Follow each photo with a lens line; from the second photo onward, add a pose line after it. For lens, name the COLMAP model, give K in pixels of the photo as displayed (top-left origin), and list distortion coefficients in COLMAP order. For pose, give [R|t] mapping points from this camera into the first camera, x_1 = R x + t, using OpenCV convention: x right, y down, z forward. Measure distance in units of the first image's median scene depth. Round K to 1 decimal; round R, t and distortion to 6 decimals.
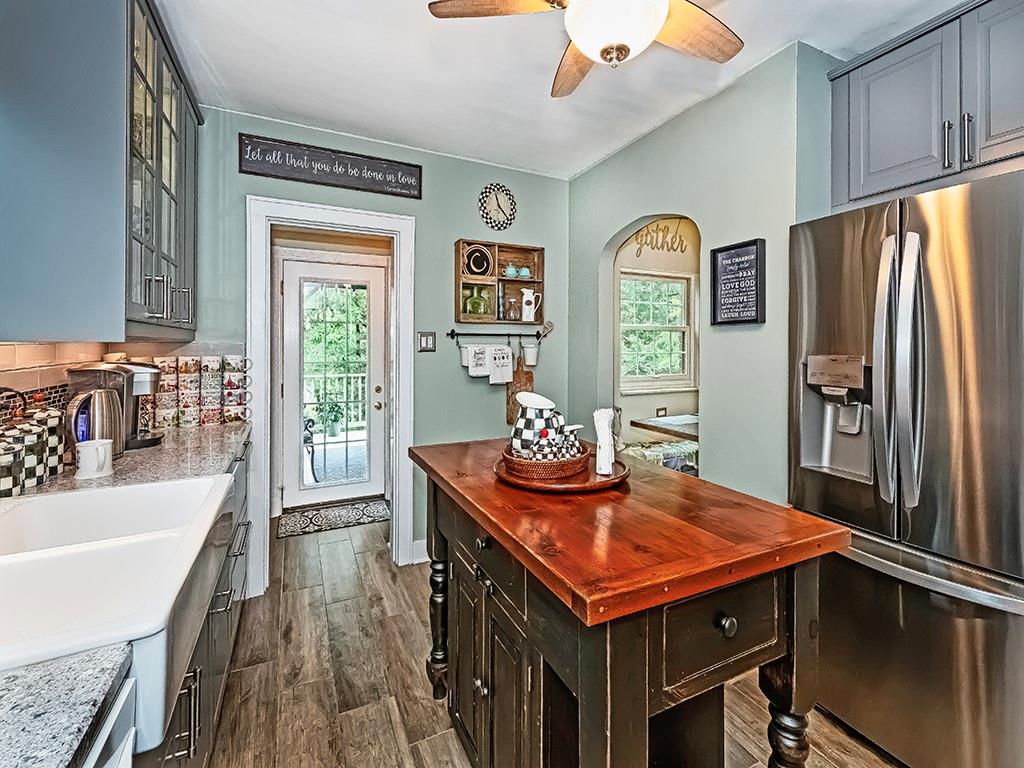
lens RADIAL K [[462.9, 0, 530.2], [0, 462.9, 345.0], [0, 0, 1]] dist [-0.000941, 0.000085]
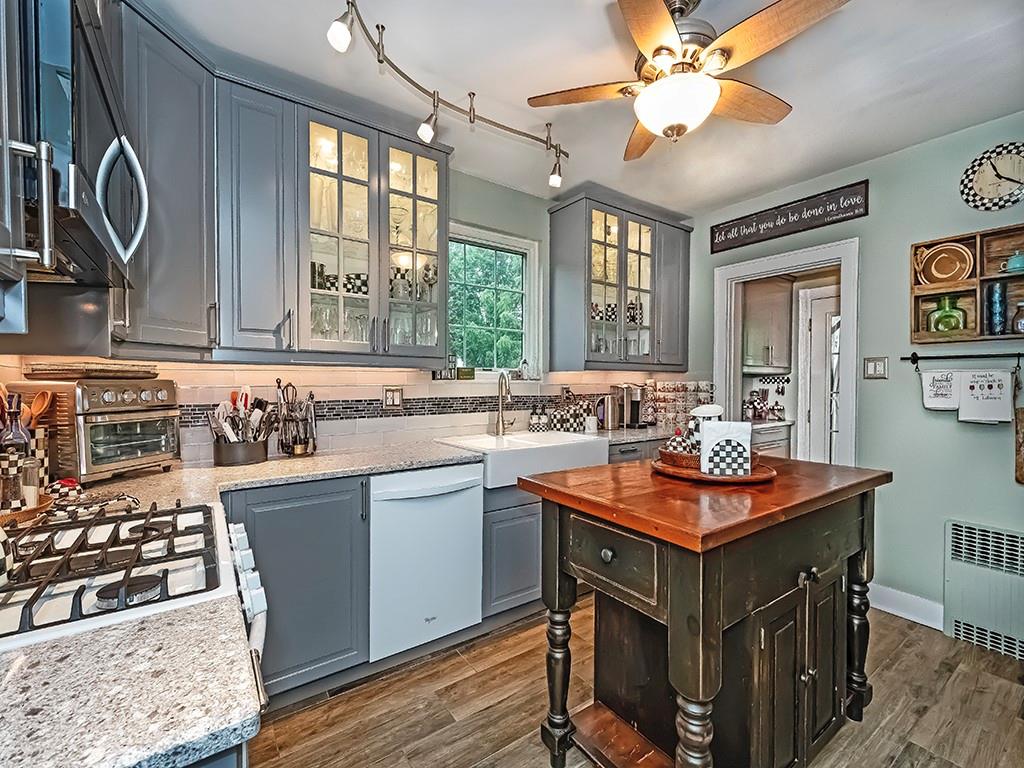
lens RADIAL K [[462.9, 0, 509.4], [0, 462.9, 382.2], [0, 0, 1]] dist [-0.000941, 0.000085]
pose [[0.117886, -0.003514, -0.993021, 0.606900], [-0.003444, 0.999986, -0.003947, 0.027419], [0.993021, 0.003886, 0.117872, 0.177259]]
